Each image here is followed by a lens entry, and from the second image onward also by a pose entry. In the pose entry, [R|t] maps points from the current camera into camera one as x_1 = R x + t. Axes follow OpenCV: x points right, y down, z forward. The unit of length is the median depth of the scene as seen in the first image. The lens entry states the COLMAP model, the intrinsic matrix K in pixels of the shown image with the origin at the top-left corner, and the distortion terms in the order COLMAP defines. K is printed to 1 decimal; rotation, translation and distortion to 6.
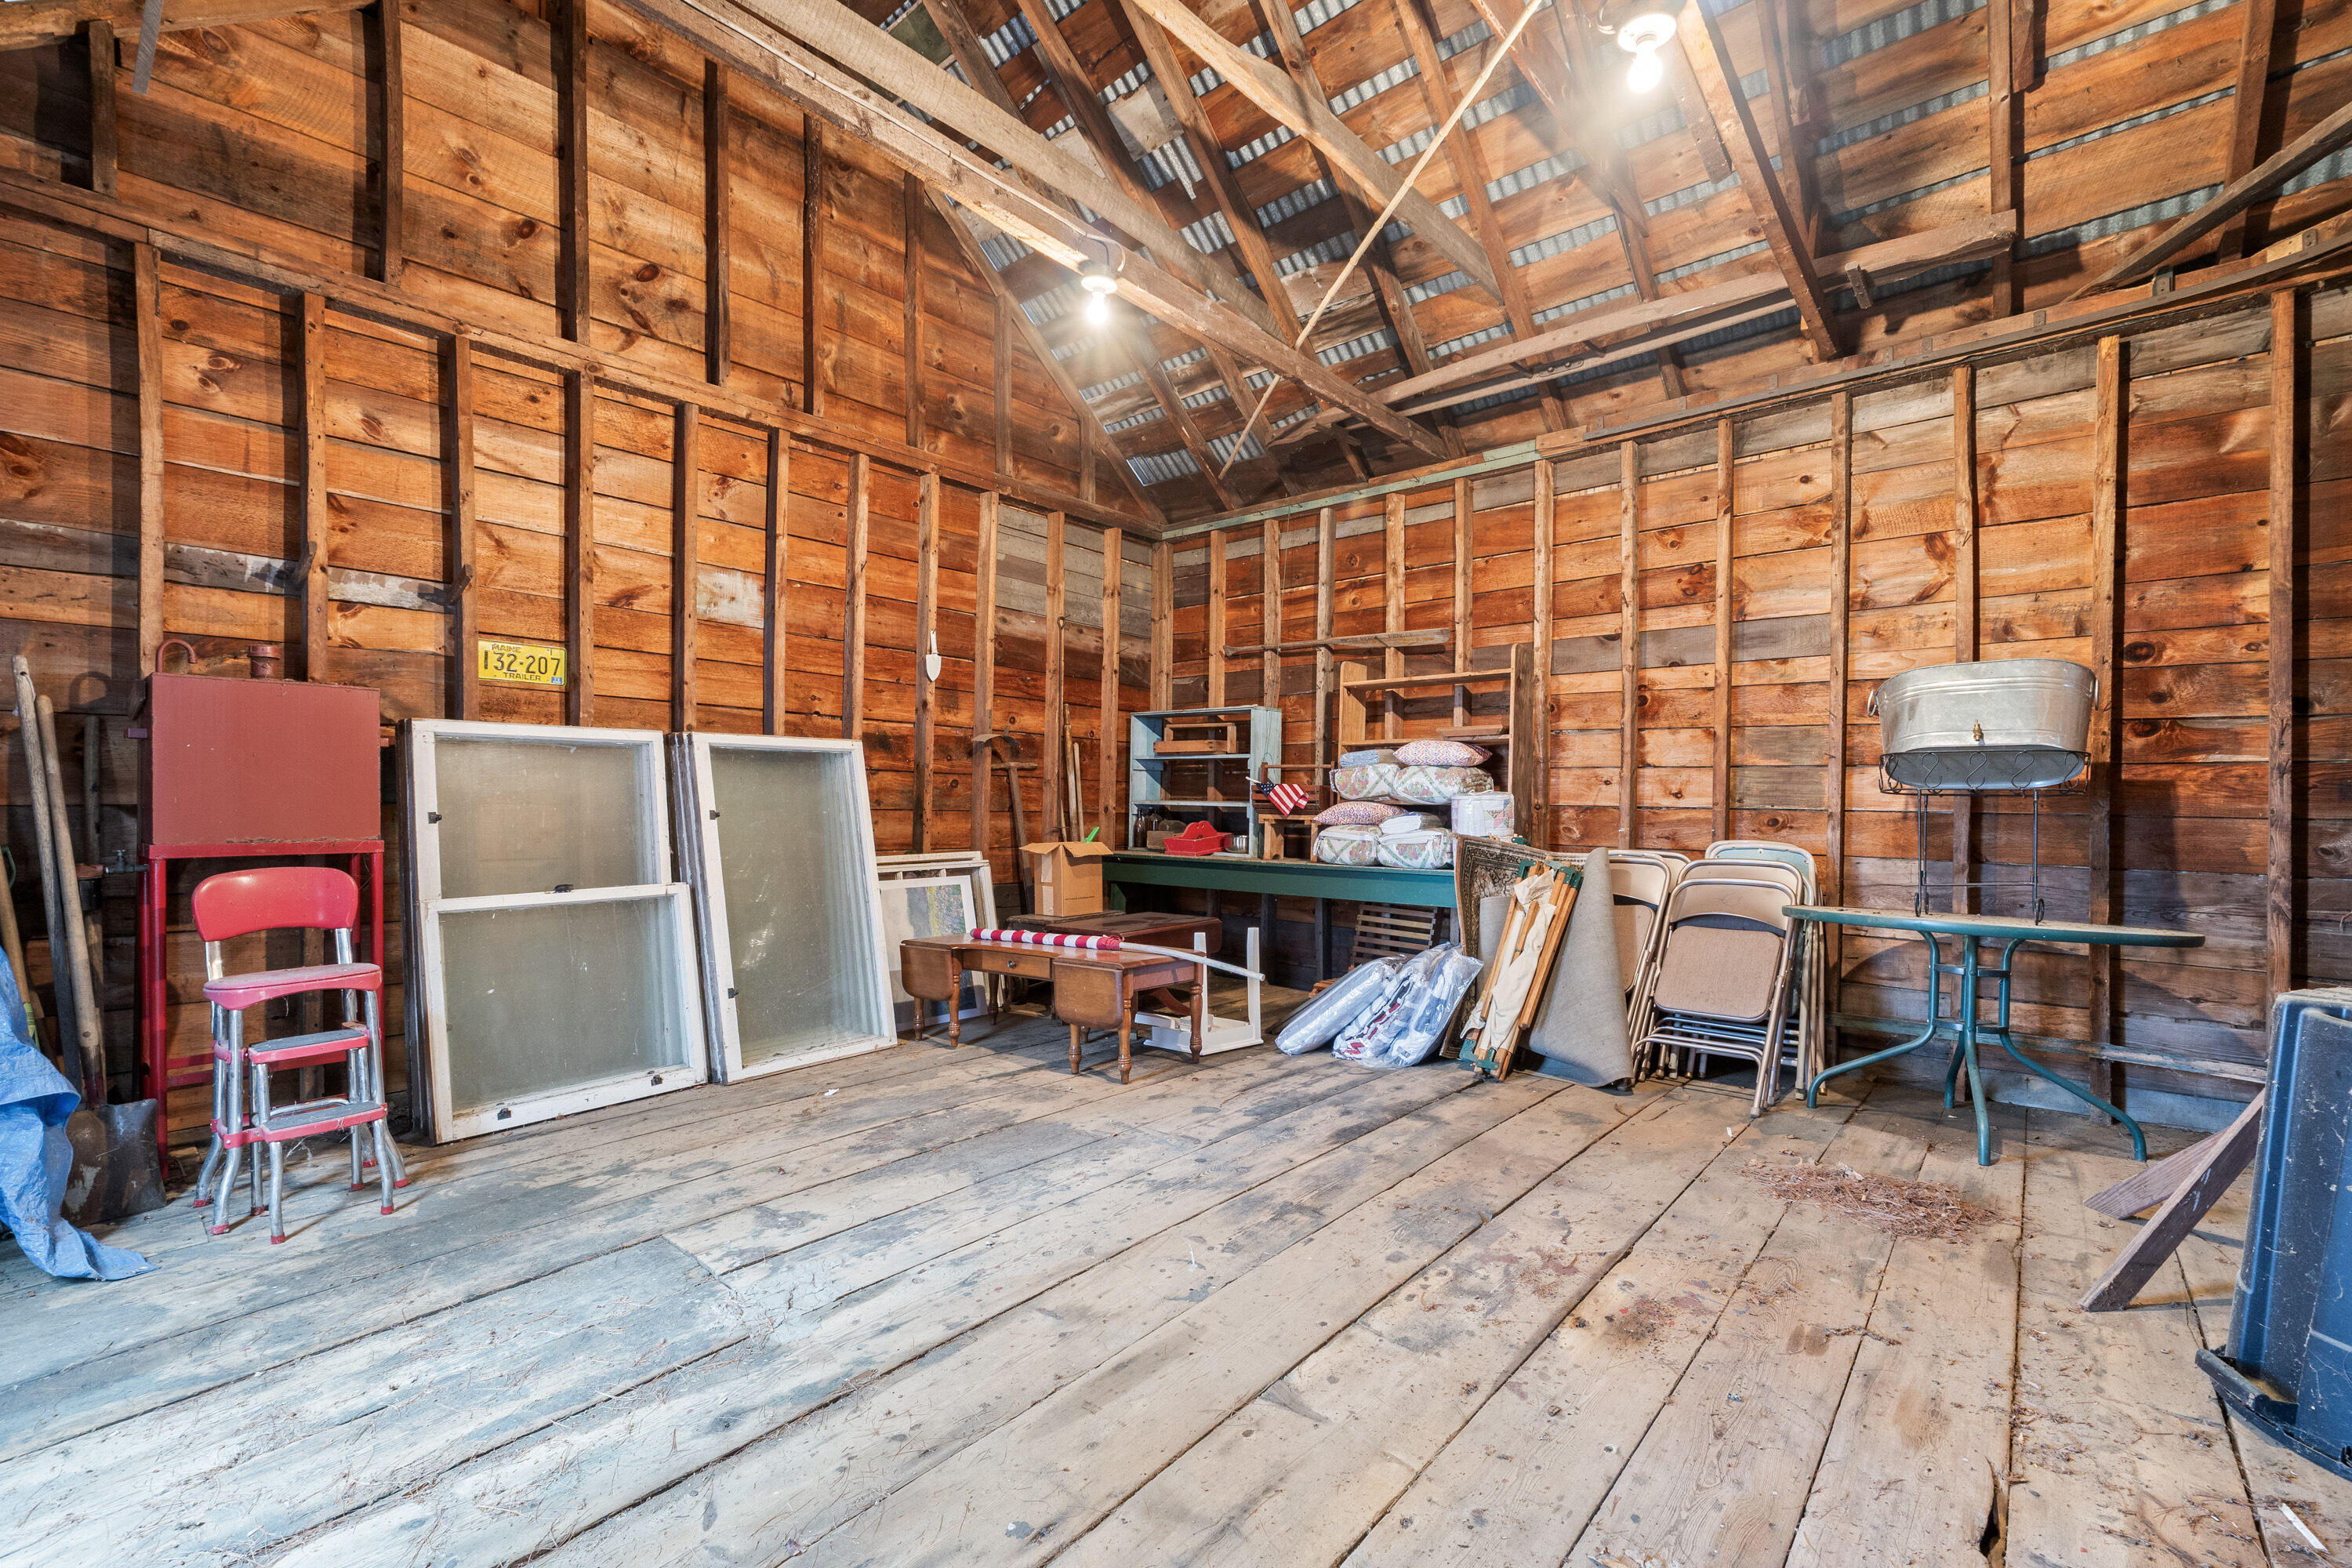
lens RADIAL K [[984.4, 0, 1176.0], [0, 984.4, 784.0], [0, 0, 1]] dist [0.001087, 0.000352]
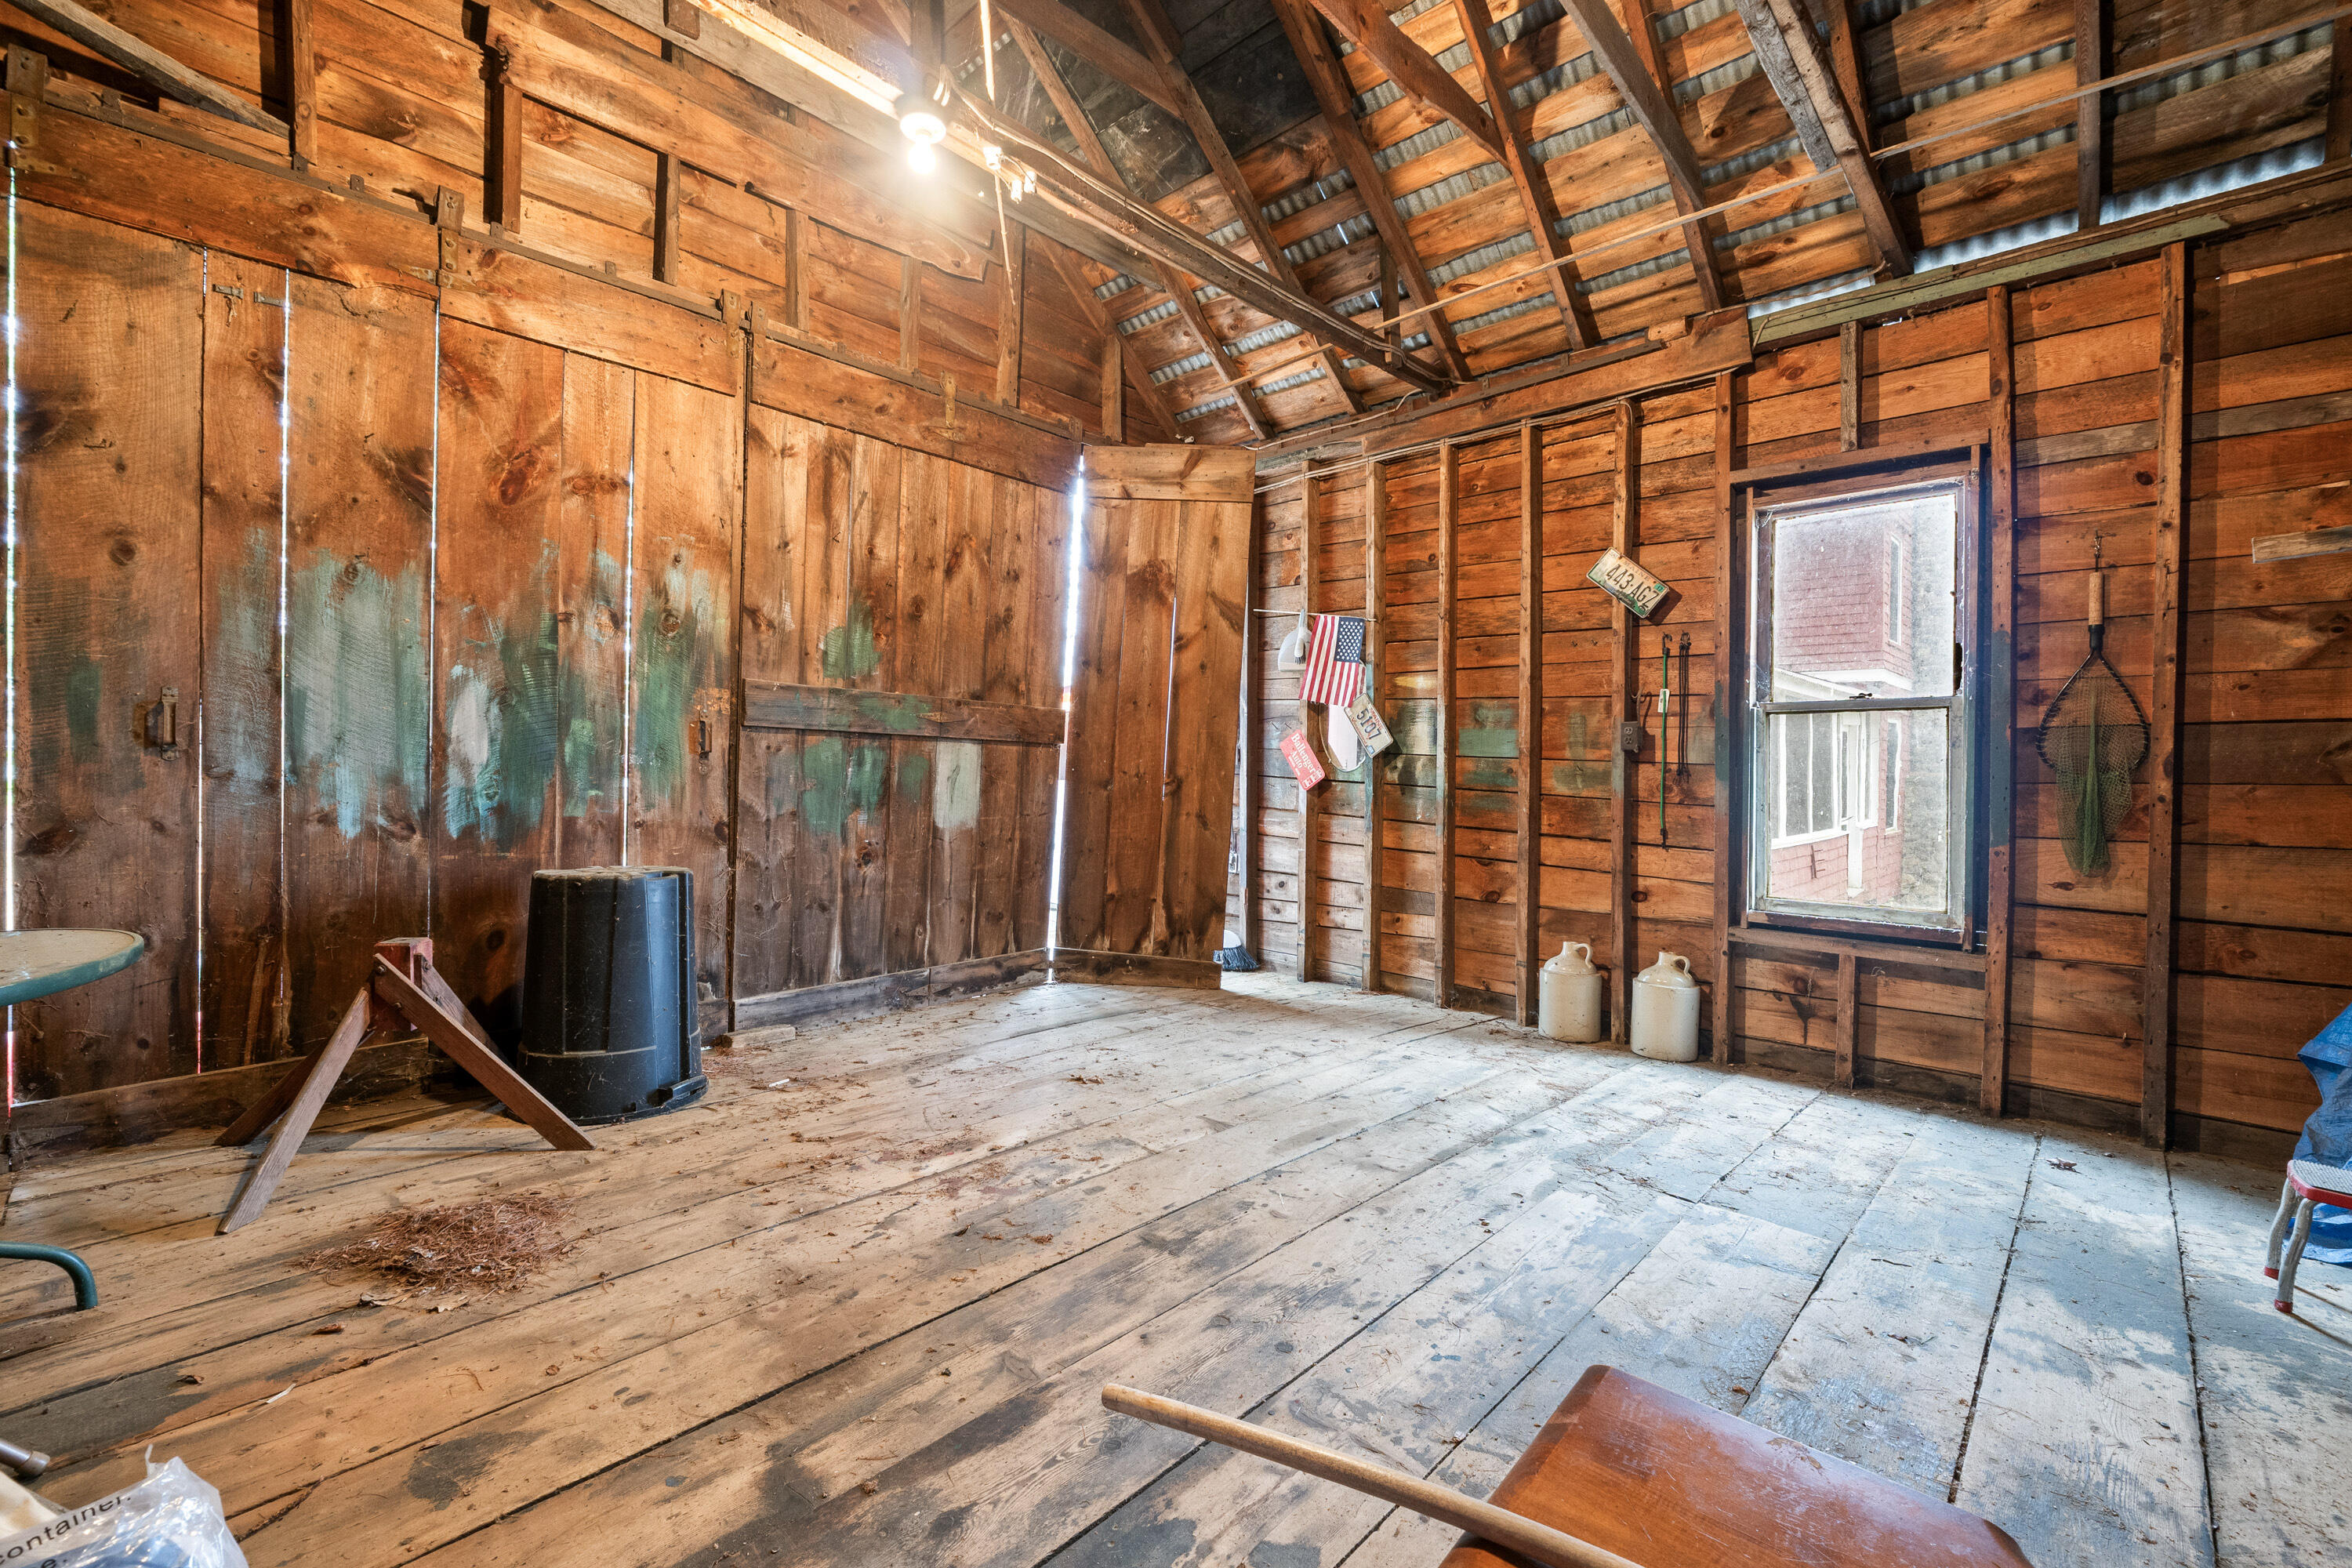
lens RADIAL K [[984.4, 0, 1176.0], [0, 984.4, 784.0], [0, 0, 1]] dist [0.001087, 0.000352]
pose [[-0.998895, -0.022581, 0.041209, 0.095890], [-0.022537, 0.999745, 0.001532, 0.025992], [-0.041233, 0.000602, -0.999149, 2.035884]]
